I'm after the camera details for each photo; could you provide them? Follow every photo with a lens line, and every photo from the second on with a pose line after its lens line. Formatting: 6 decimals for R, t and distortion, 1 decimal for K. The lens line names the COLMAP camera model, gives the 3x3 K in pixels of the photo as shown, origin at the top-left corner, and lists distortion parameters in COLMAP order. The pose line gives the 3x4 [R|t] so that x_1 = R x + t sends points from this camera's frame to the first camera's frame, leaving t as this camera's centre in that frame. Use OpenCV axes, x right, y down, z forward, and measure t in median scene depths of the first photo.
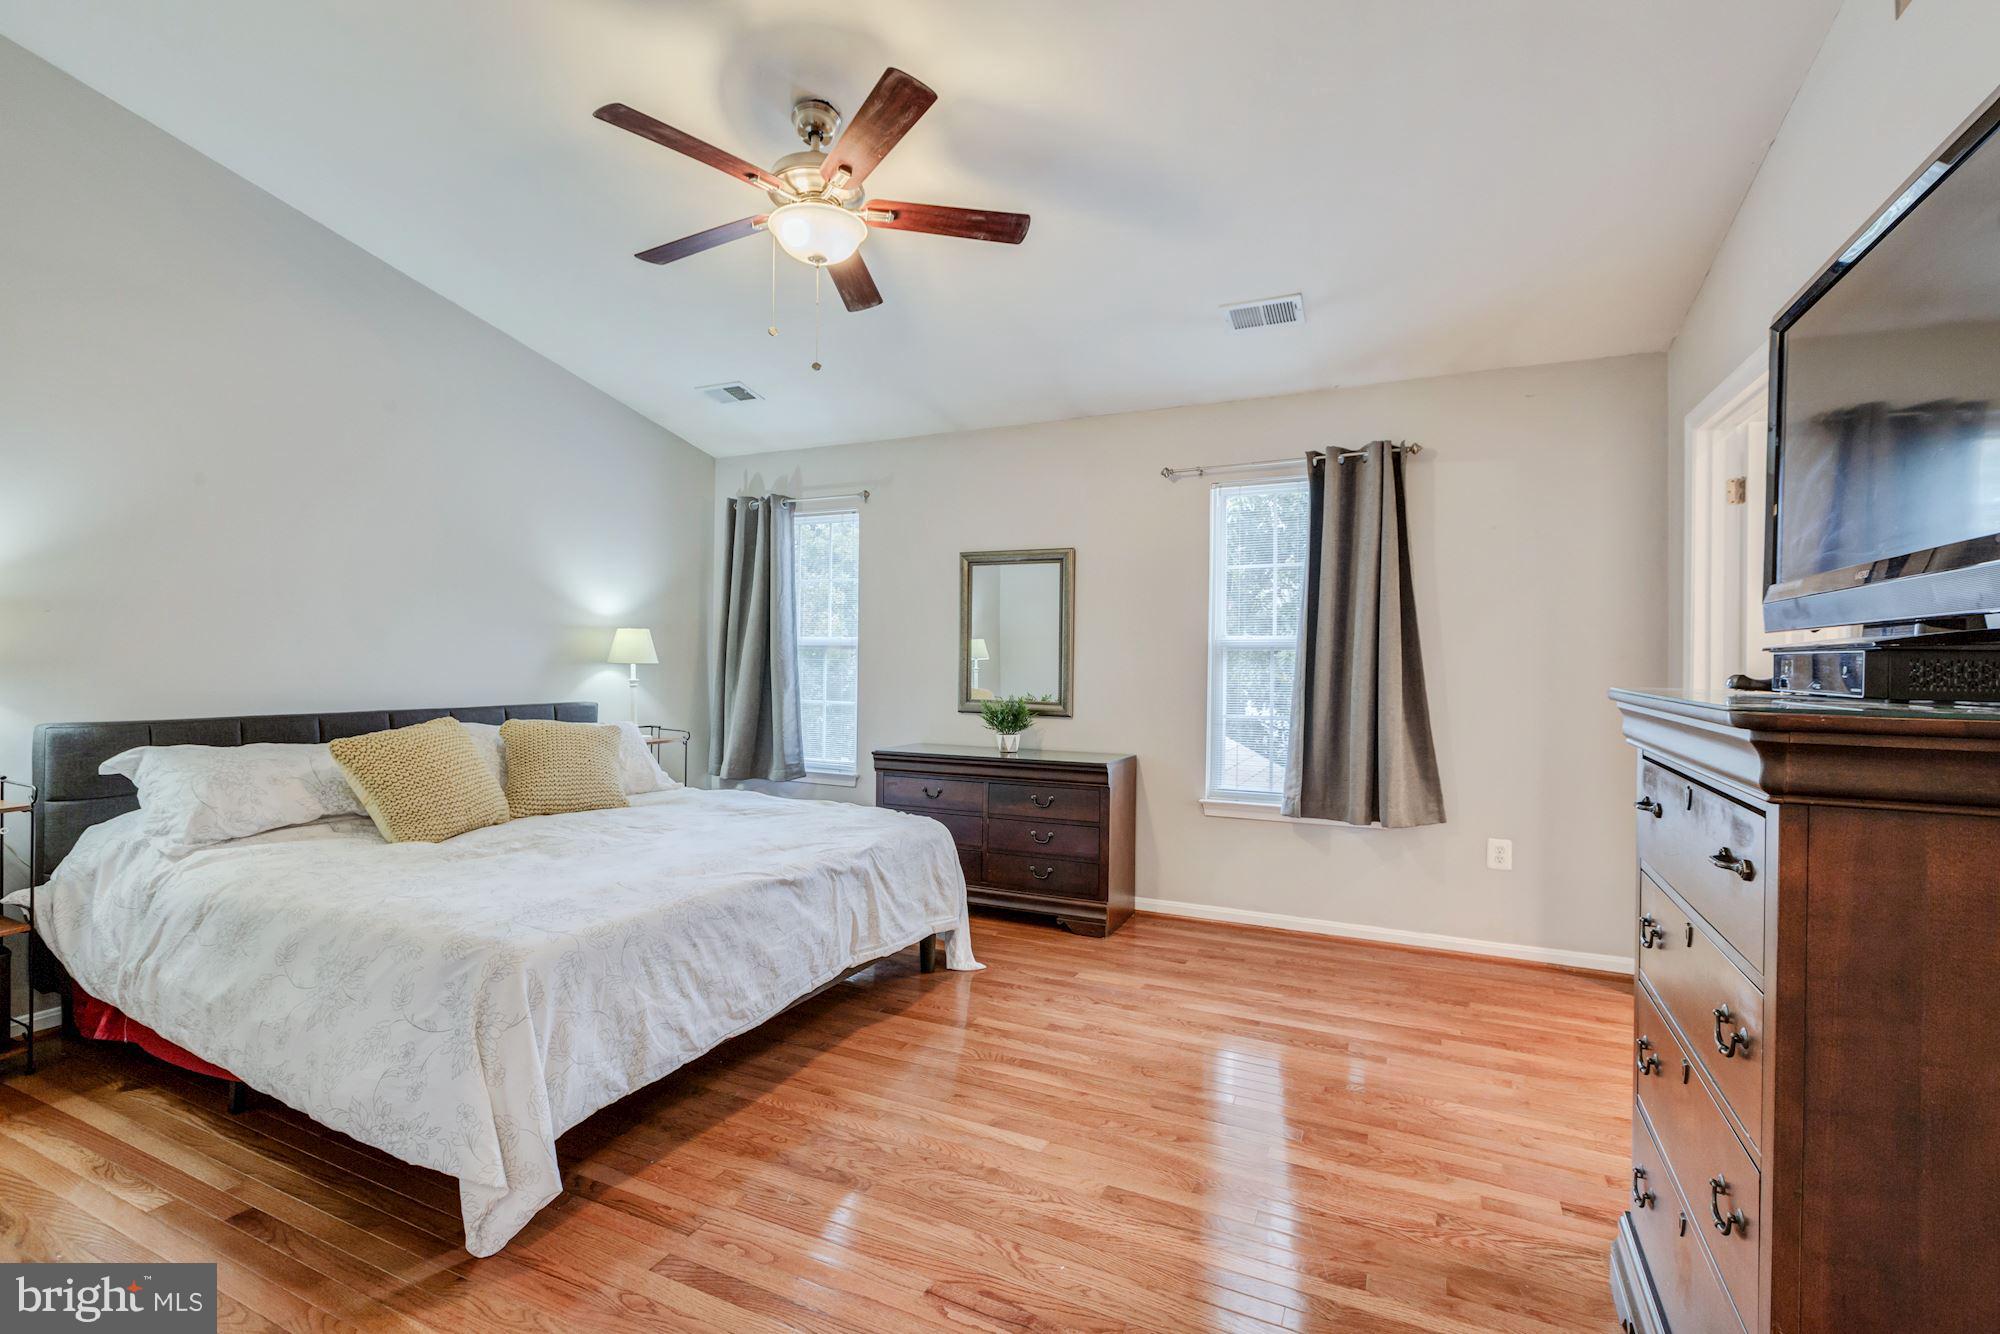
lens RADIAL K [[890.0, 0, 1007.1], [0, 890.0, 656.1], [0, 0, 1]] dist [0.001200, 0.000284]
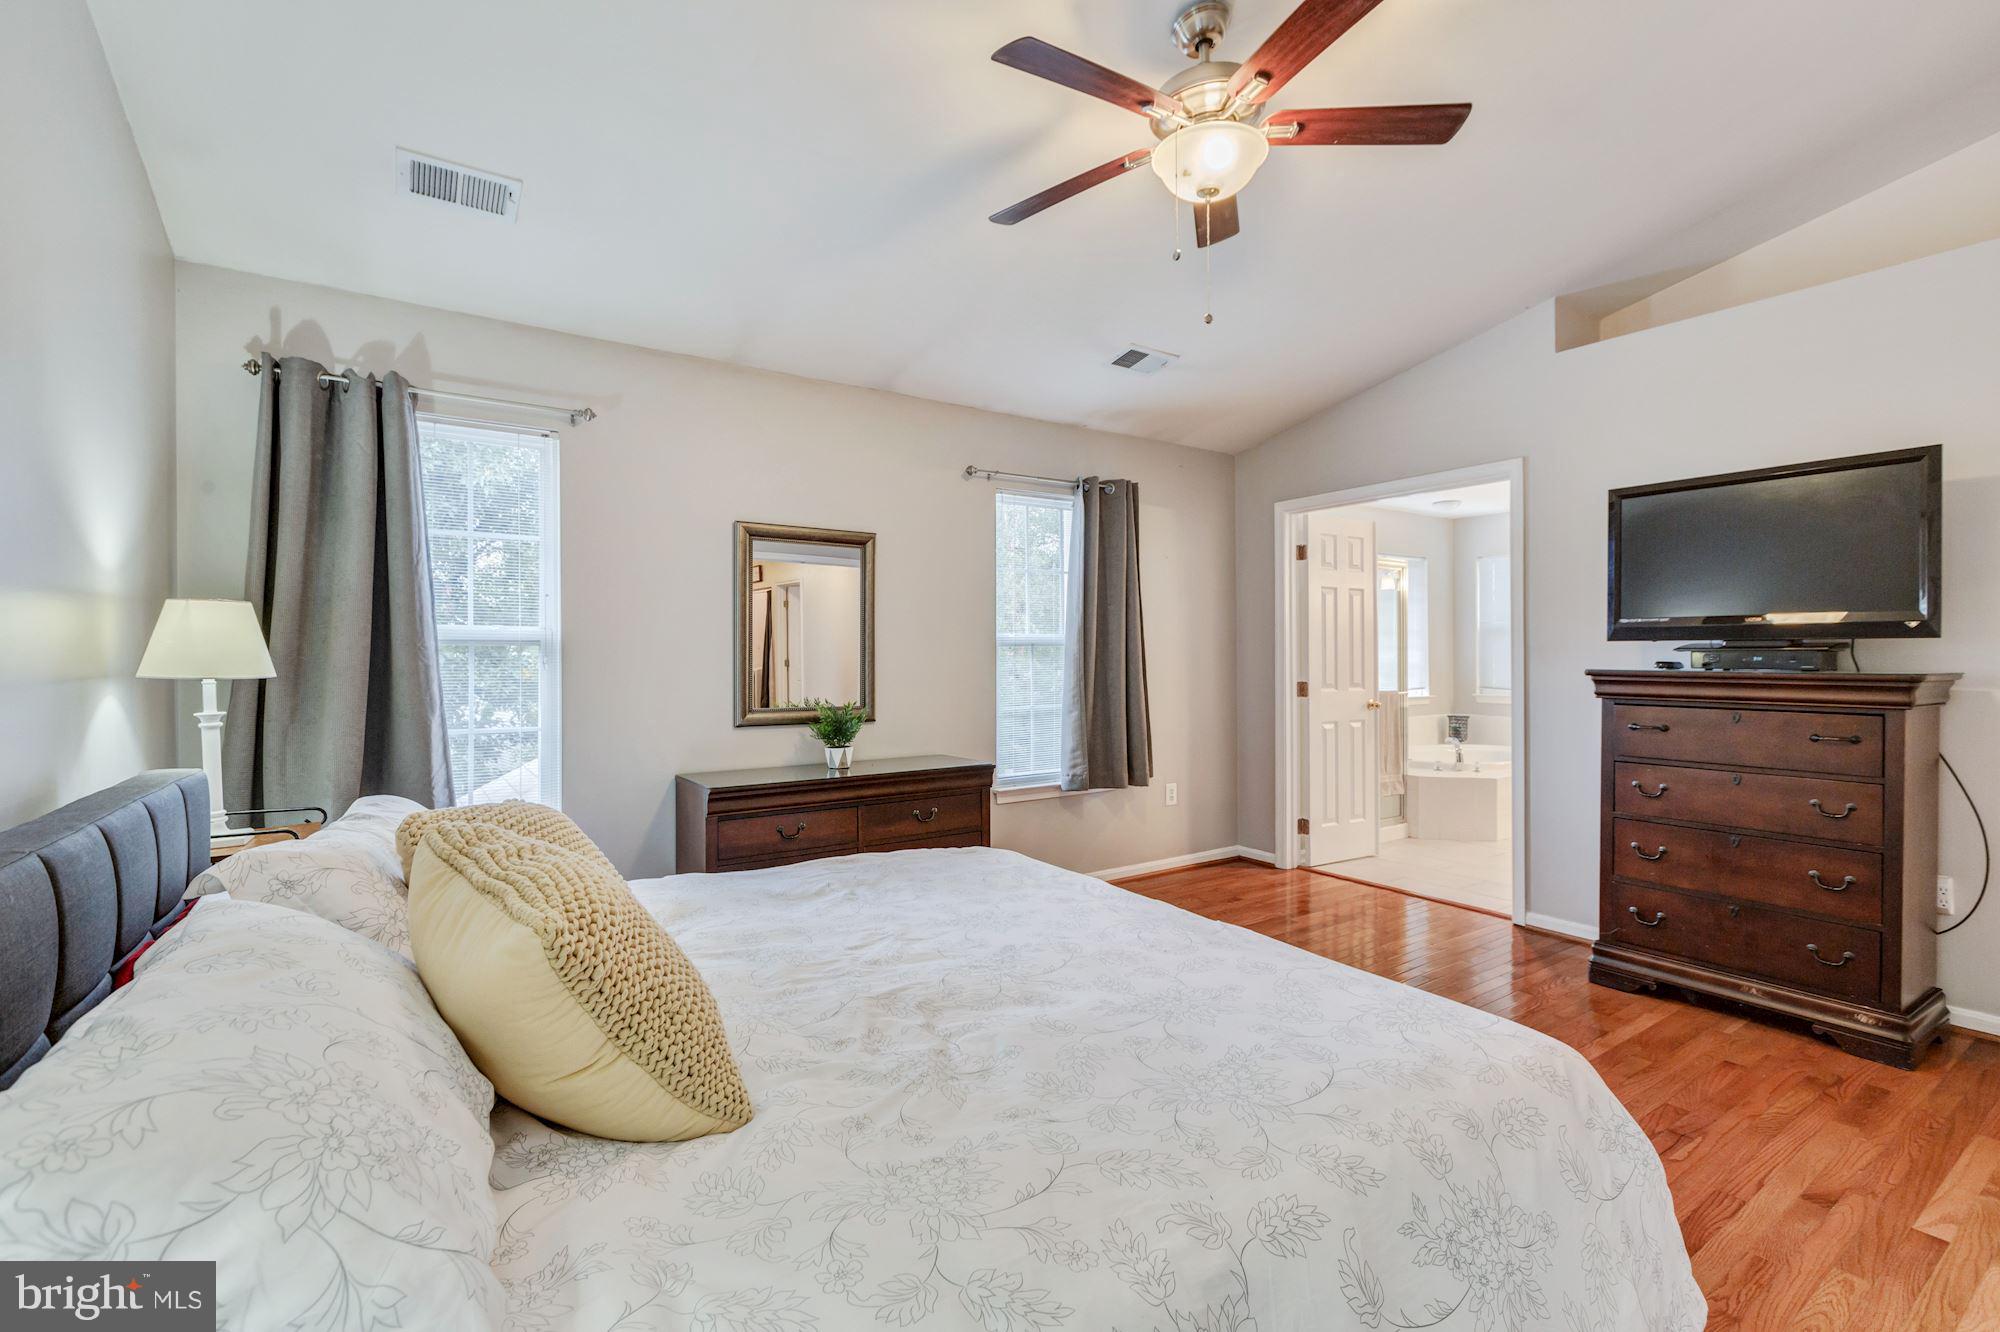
lens RADIAL K [[890.0, 0, 998.5], [0, 890.0, 657.4], [0, 0, 1]] dist [0.001200, 0.000284]
pose [[0.503250, -0.010713, 0.864074, -0.699540], [0.012938, 0.999904, 0.004862, 0.001126], [-0.864044, 0.008733, 0.503341, 0.484288]]
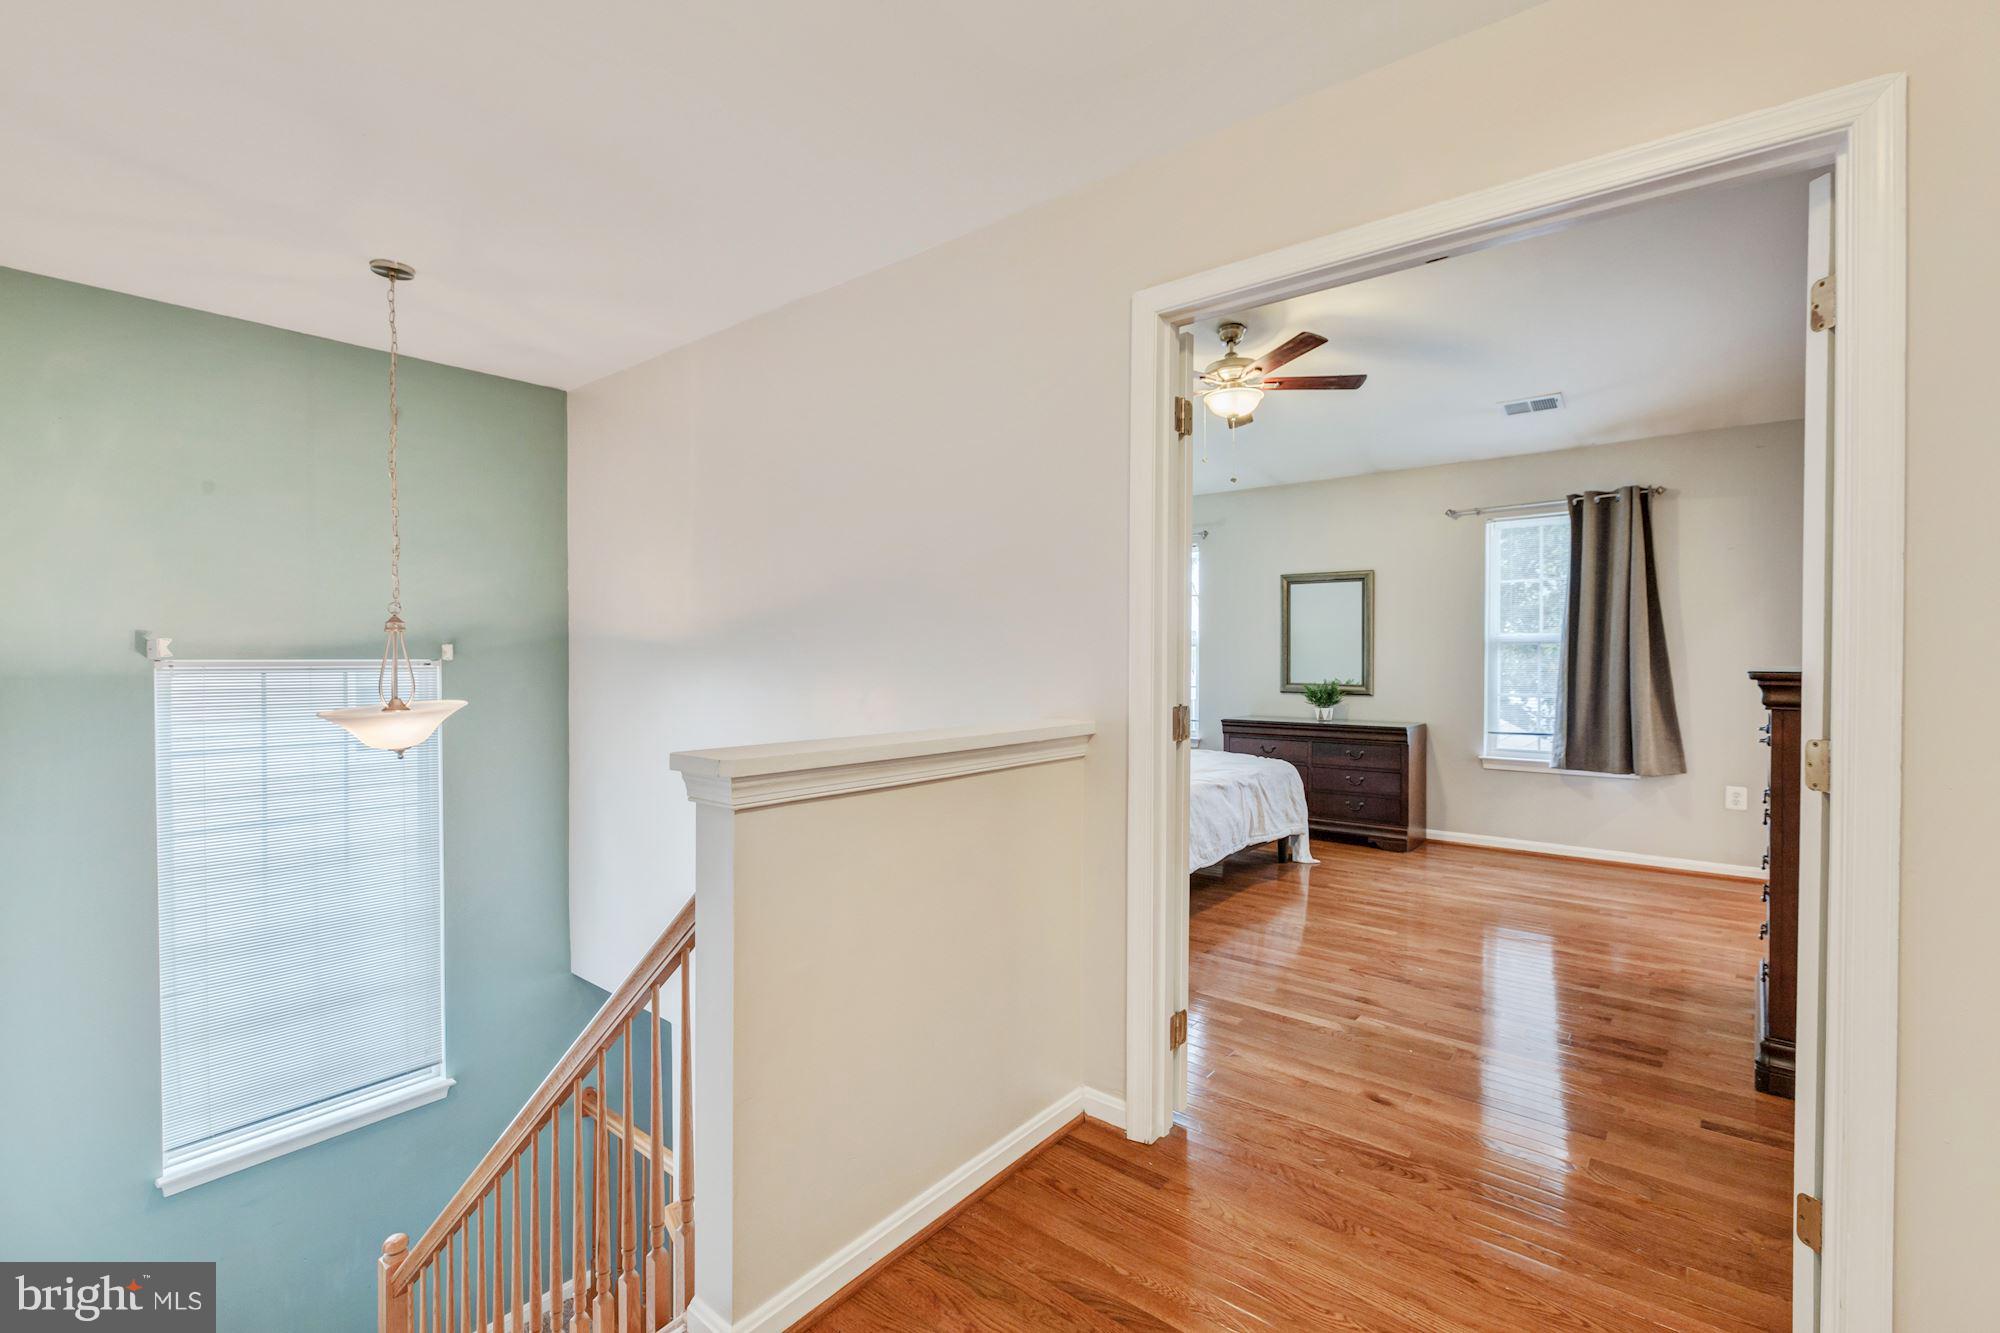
lens RADIAL K [[890.0, 0, 993.7], [0, 890.0, 656.5], [0, 0, 1]] dist [0.001200, 0.000284]
pose [[0.966546, -0.010508, -0.256277, -0.149550], [0.012583, 0.999900, 0.006455, -0.006879], [0.256184, -0.009464, 0.966582, -0.493600]]
